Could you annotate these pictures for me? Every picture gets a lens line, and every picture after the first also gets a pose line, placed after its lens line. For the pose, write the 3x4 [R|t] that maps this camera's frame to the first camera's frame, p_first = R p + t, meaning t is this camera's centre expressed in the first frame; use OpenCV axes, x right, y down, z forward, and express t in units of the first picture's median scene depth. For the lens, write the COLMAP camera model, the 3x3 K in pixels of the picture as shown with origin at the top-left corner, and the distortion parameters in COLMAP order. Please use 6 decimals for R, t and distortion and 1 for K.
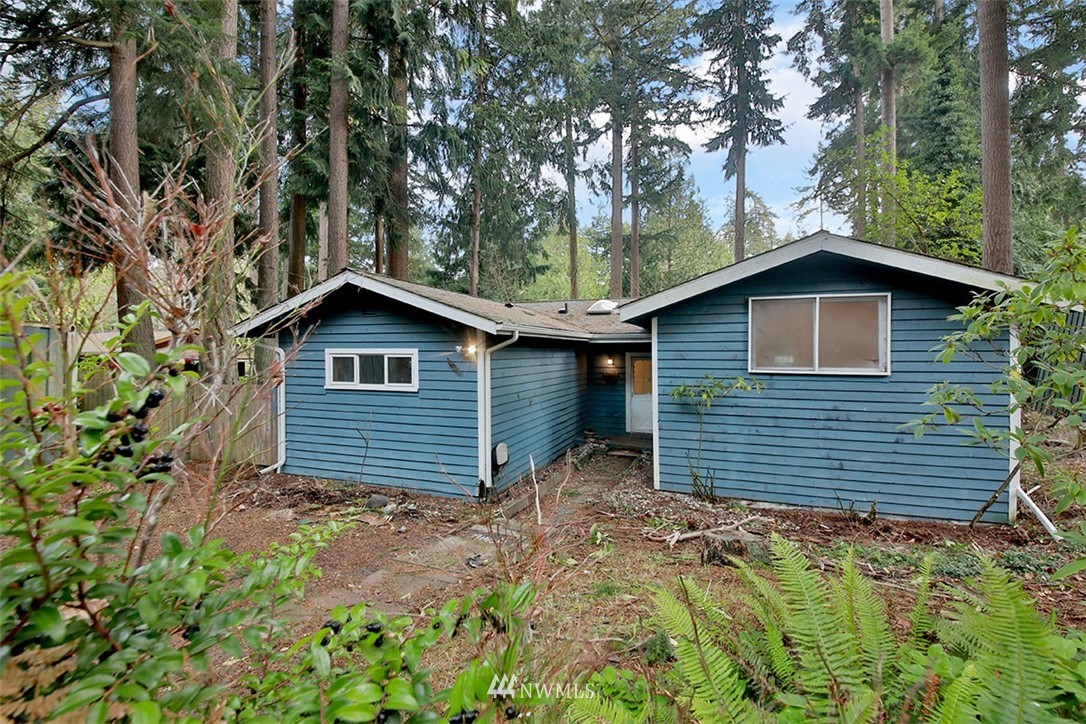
lens RADIAL K [[461.5, 0, 542.1], [0, 461.5, 350.0], [0, 0, 1]] dist [-0.003184, -0.011724]
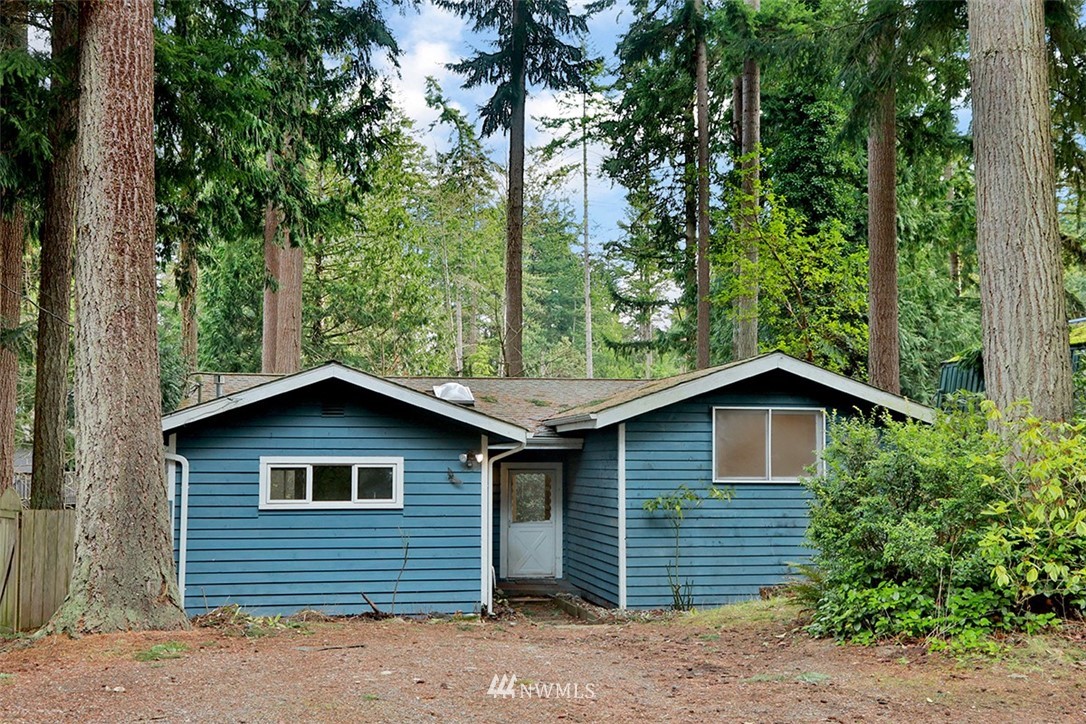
lens RADIAL K [[1283.0, 0, 543.0], [0, 1283.0, 362.0], [0, 0, 1]] dist [-0.026423, -0.022530]
pose [[0.854896, 0.041986, 0.517097, -1.267756], [-0.001342, 0.996896, -0.078724, 0.007845], [-0.518797, 0.066607, 0.852299, -1.144688]]
